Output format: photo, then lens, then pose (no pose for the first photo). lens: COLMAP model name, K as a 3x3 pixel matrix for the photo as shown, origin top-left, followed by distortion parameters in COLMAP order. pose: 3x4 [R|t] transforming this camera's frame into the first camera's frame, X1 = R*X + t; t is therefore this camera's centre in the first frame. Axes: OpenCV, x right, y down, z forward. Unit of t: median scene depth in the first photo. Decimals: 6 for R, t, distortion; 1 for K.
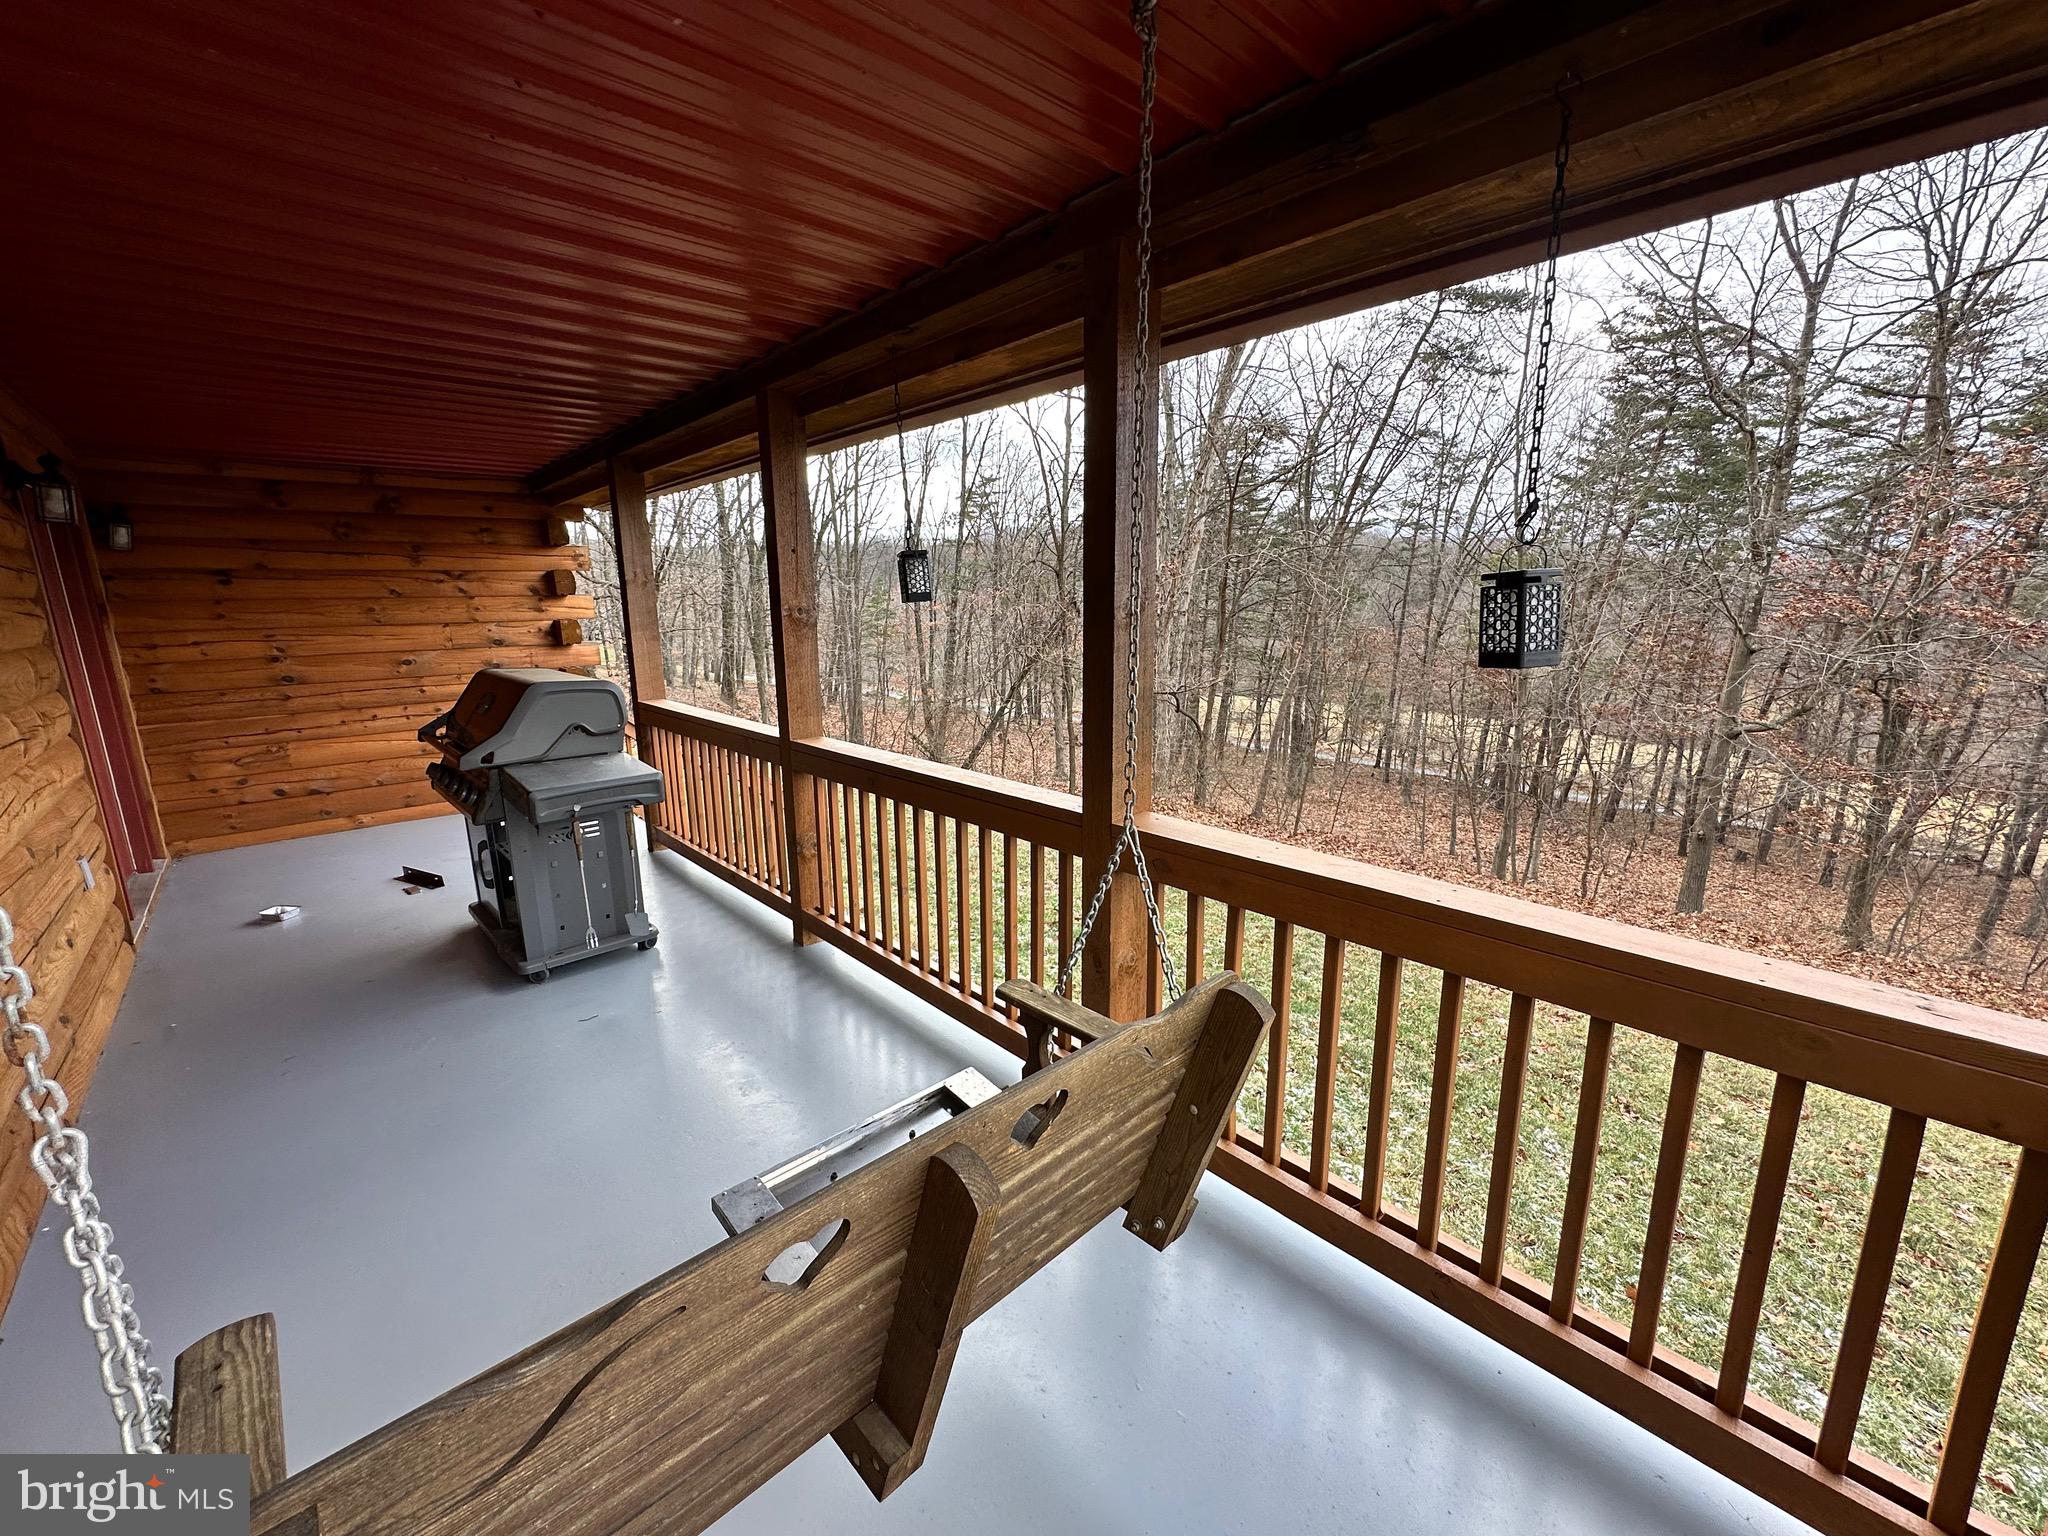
lens RADIAL K [[817.4, 0, 899.8], [0, 817.4, 777.7], [0, 0, 1]] dist [-0.000206, 0.000033]
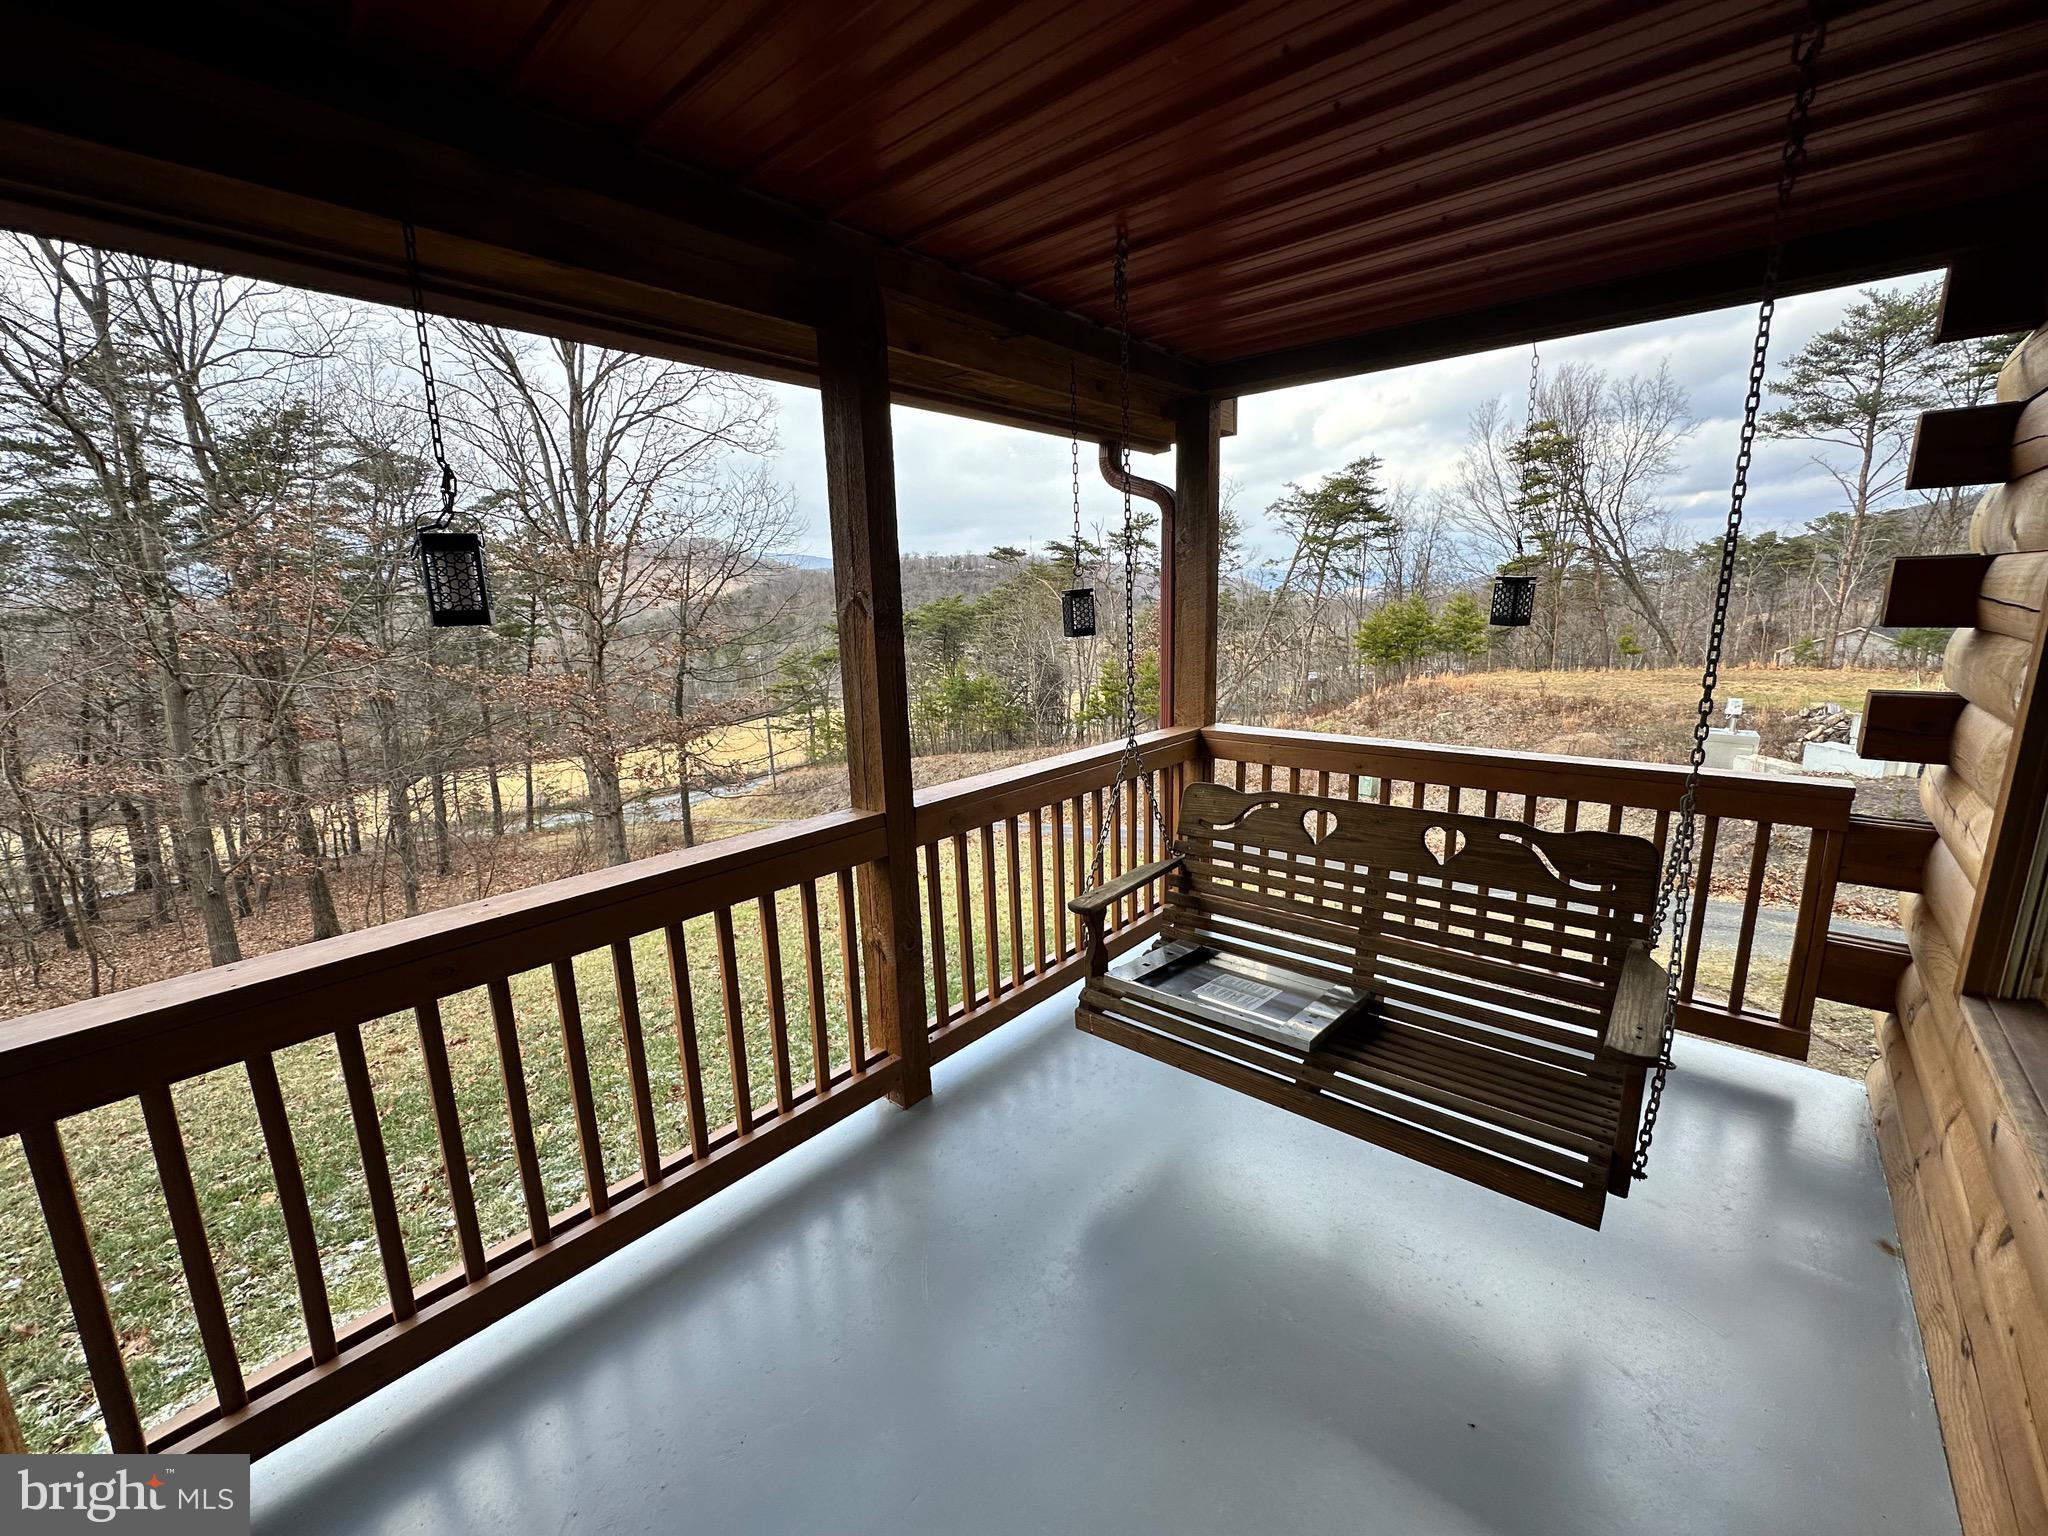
lens RADIAL K [[816.9, 0, 1024.0], [0, 816.9, 768.0], [0, 0, 1]] dist [-0.003021, 0.000098]
pose [[-0.190724, -0.196700, 0.961735, -0.481419], [0.231613, 0.943041, 0.238808, -0.132055], [-0.953929, 0.268297, -0.134302, 0.572073]]
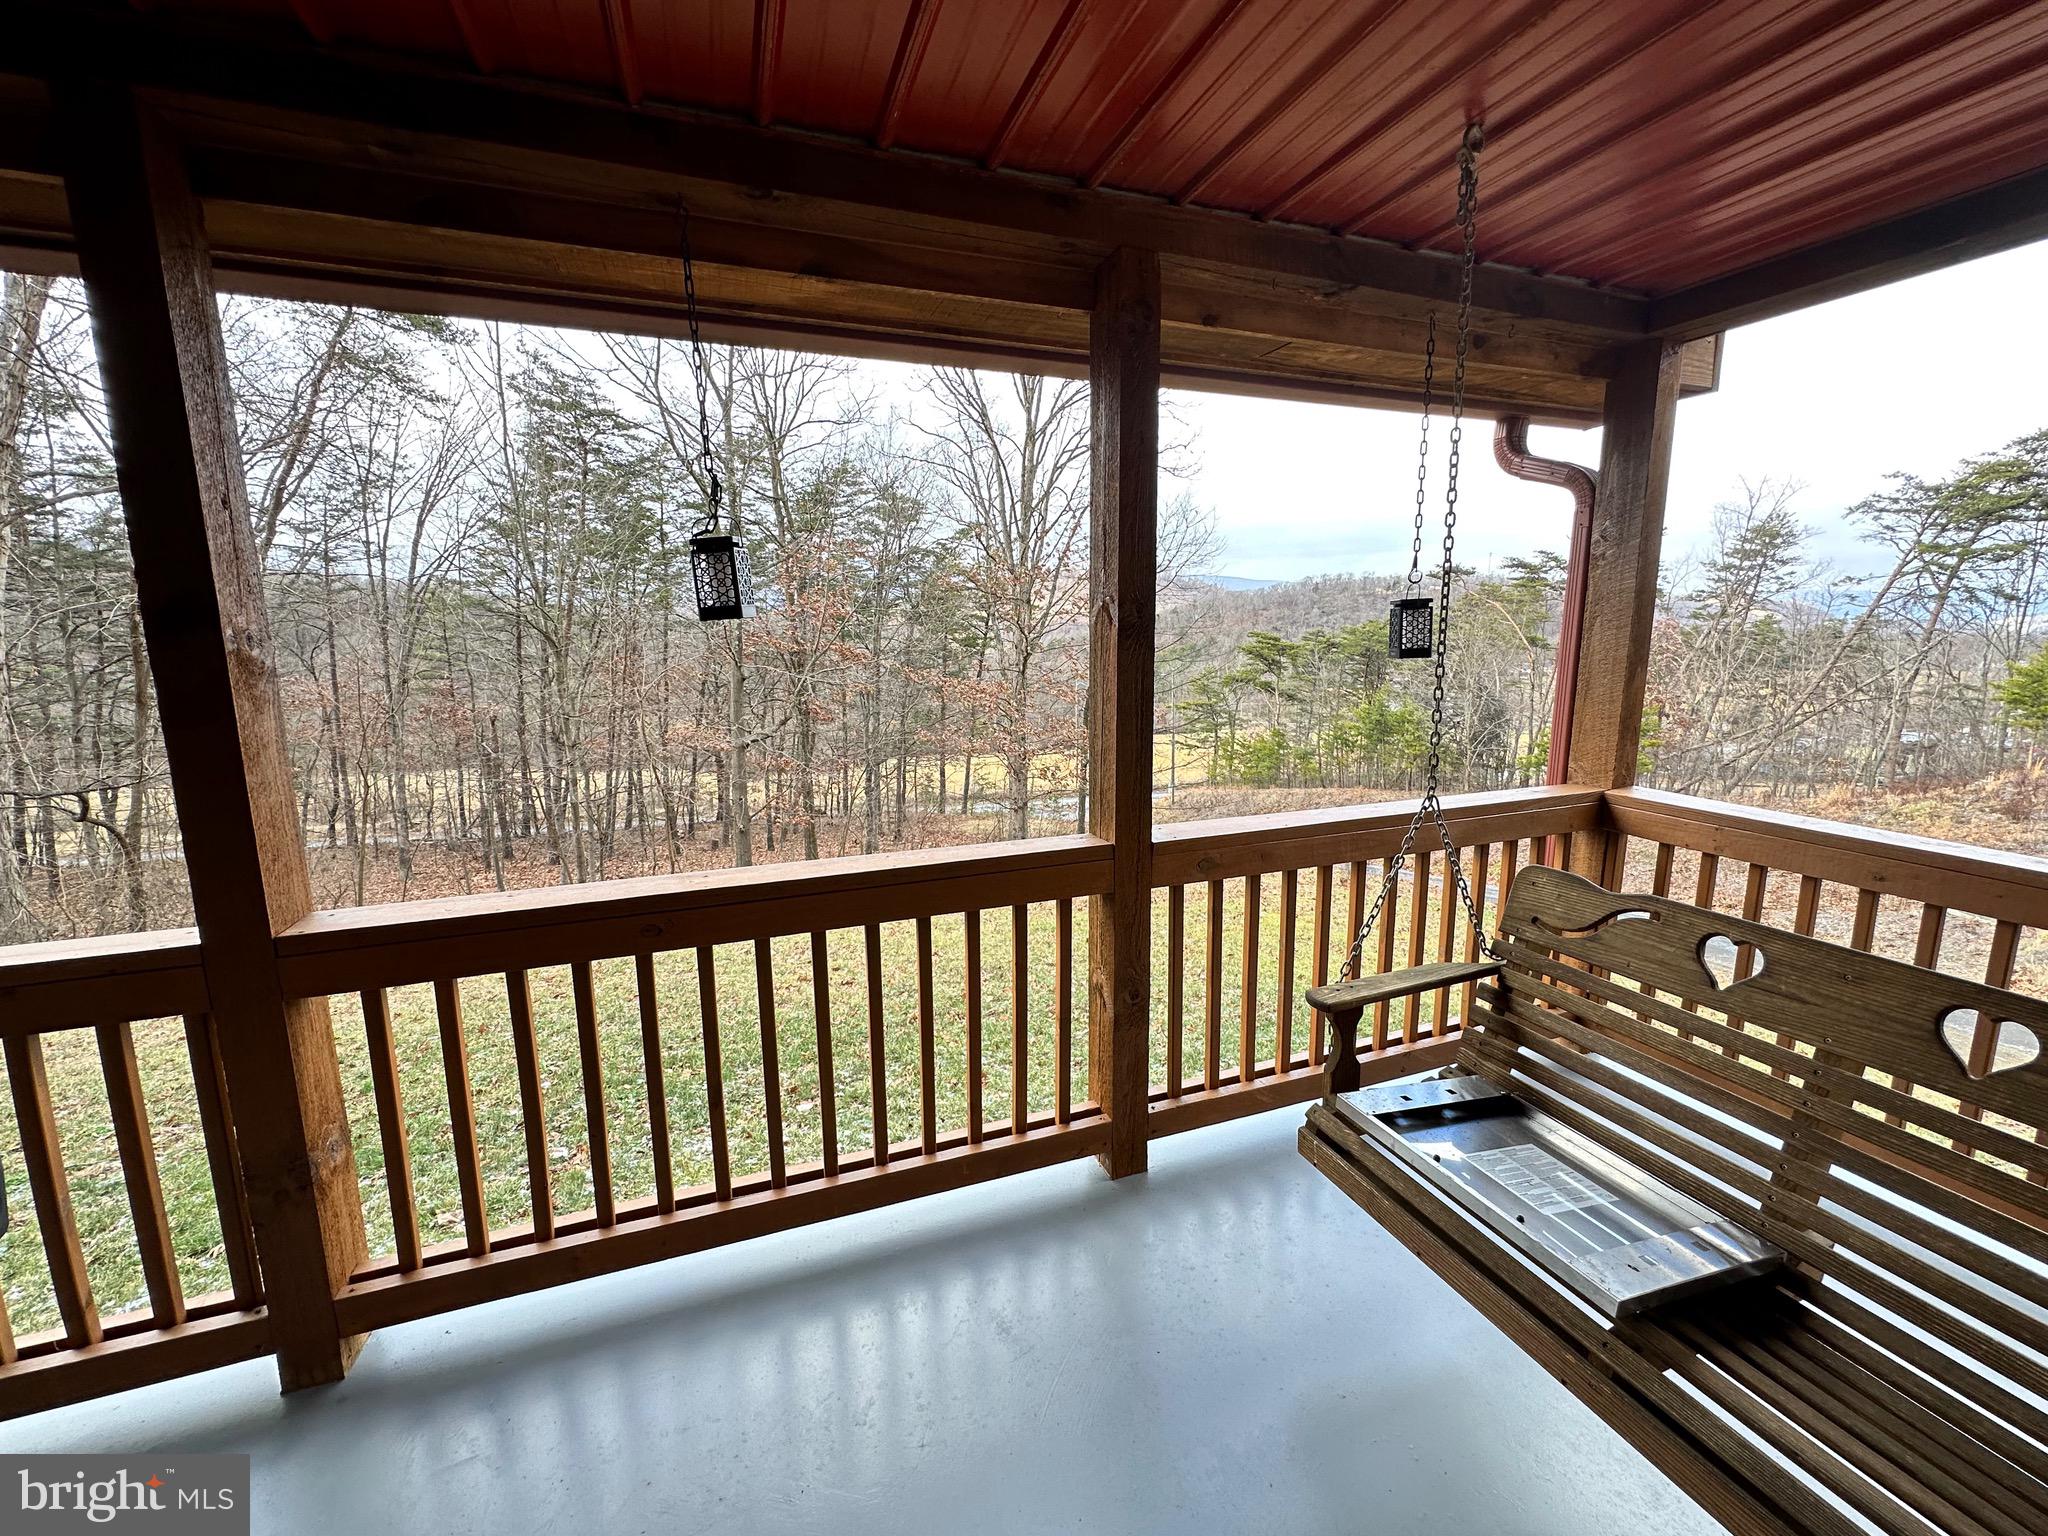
lens RADIAL K [[816.9, 0, 1024.0], [0, 816.9, 768.0], [0, 0, 1]] dist [-0.003021, 0.000098]
pose [[0.300879, -0.167005, 0.938925, -0.400224], [0.208042, 0.972329, 0.106280, -0.097876], [-0.930694, 0.163358, 0.327298, 0.466289]]
